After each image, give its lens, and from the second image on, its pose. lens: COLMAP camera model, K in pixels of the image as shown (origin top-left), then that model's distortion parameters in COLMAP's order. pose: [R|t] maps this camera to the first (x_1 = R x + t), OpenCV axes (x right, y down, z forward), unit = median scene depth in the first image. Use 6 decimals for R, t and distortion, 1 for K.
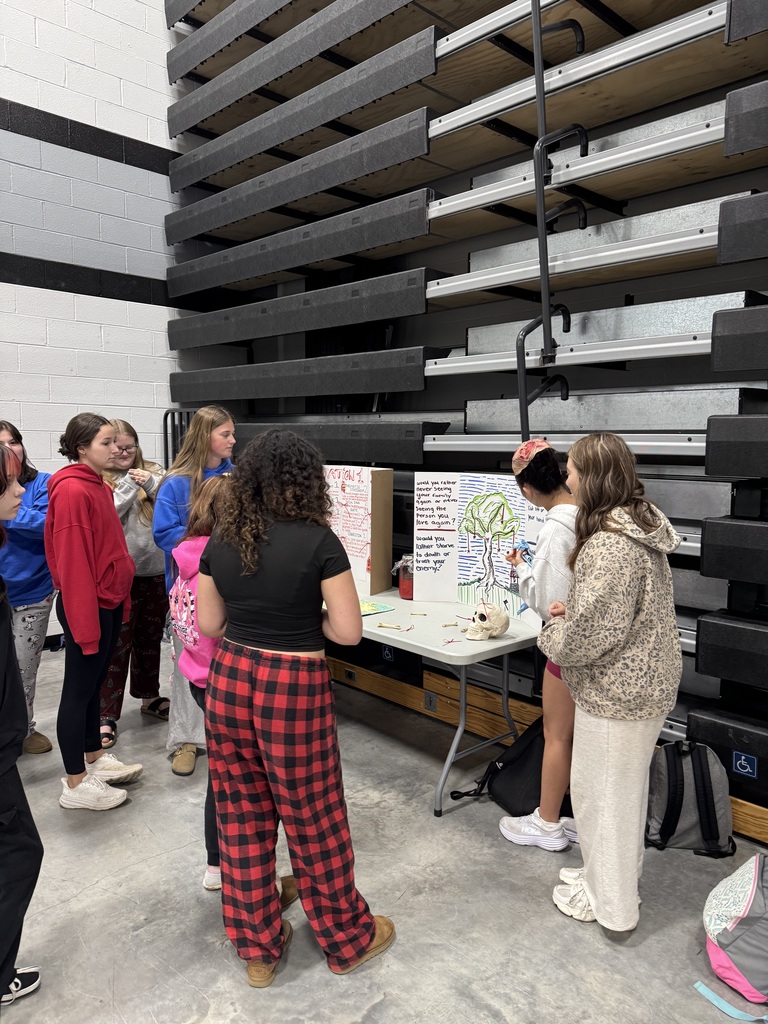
lens RADIAL K [[755.7, 0, 384.0], [0, 755.7, 512.0], [0, 0, 1]] dist [0.005701, -0.003427]
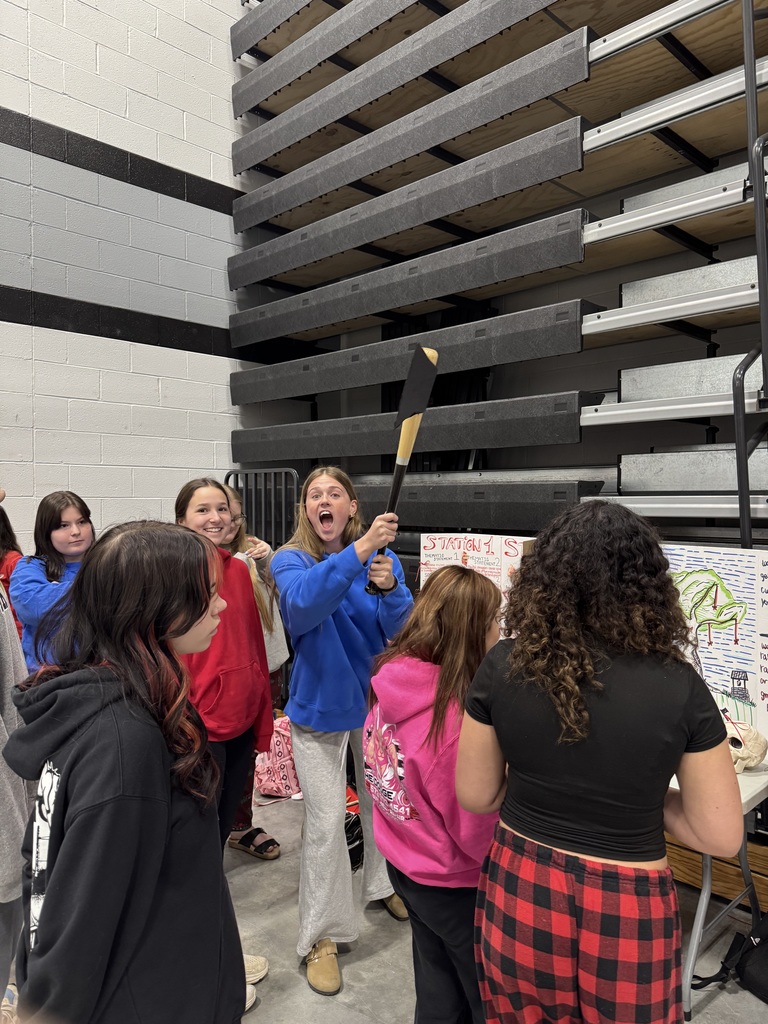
lens RADIAL K [[746.8, 0, 383.1], [0, 746.8, 529.2], [0, 0, 1]] dist [-0.007378, -0.005114]
pose [[0.999752, -0.009507, 0.020133, -0.136776], [0.010712, 0.998104, -0.060611, -0.013893], [-0.019518, 0.060811, 0.997958, 0.138757]]
